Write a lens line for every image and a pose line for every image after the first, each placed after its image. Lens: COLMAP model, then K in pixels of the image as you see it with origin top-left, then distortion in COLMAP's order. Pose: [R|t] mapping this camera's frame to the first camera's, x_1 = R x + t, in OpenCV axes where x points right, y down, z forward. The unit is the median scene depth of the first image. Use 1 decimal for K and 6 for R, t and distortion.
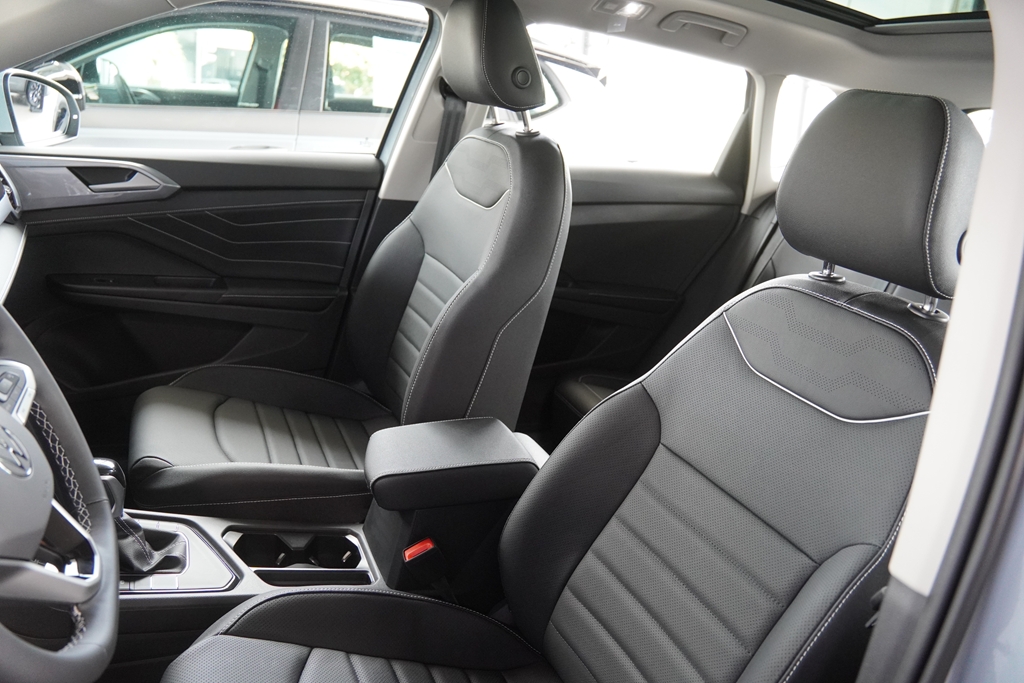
lens RADIAL K [[761.7, 0, 504.4], [0, 761.7, 328.7], [0, 0, 1]] dist [-0.129657, 0.086803]
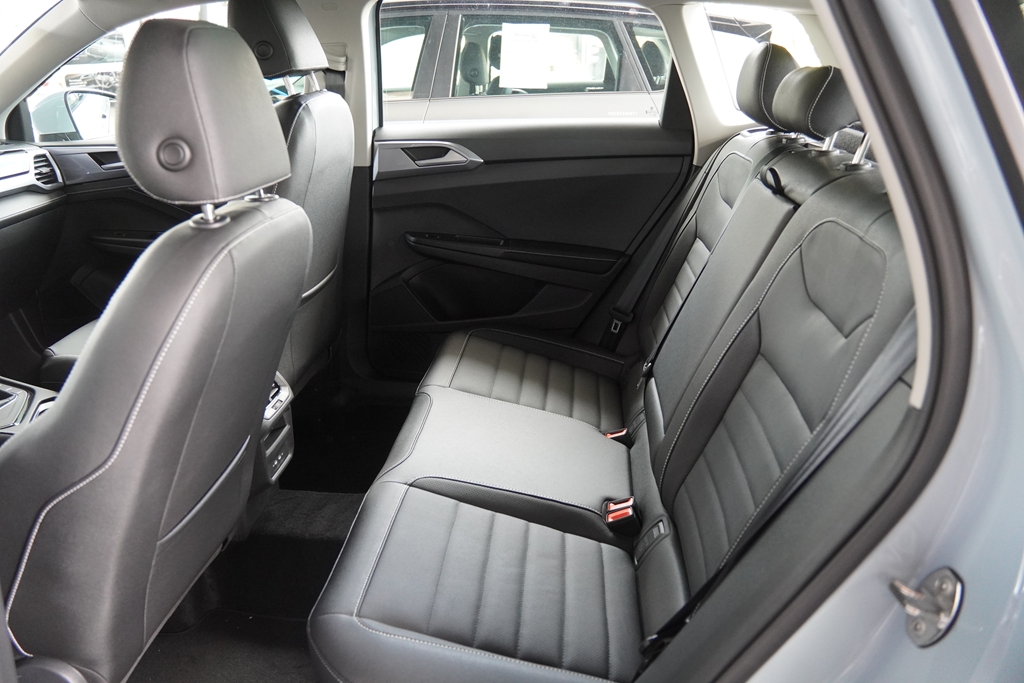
lens RADIAL K [[748.1, 0, 518.6], [0, 748.1, 340.1], [0, 0, 1]] dist [-0.078505, 0.028081]
pose [[0.876821, 0.059796, -0.477084, 0.773830], [-0.046635, 0.998135, 0.039393, 0.043826], [0.478550, -0.012291, 0.877974, 0.145348]]
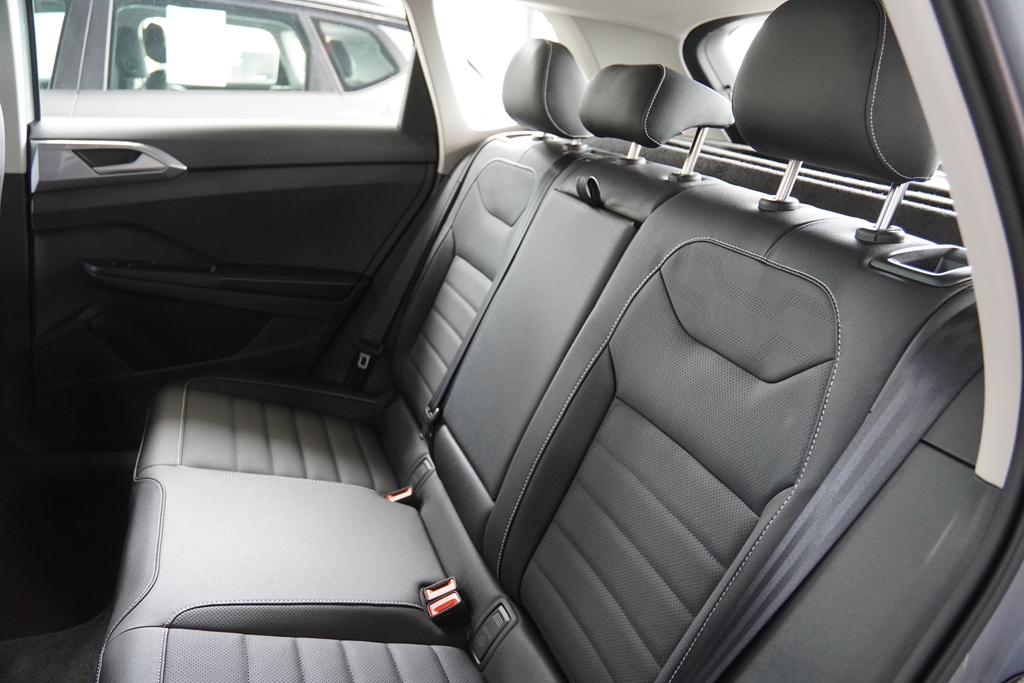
lens RADIAL K [[761.7, 0, 511.6], [0, 761.7, 344.3], [0, 0, 1]] dist [-0.129657, 0.086803]
pose [[0.997410, -0.018342, -0.069547, 0.605186], [0.020200, 0.999455, 0.026102, 0.014400], [0.069030, -0.027439, 0.997237, 0.254906]]
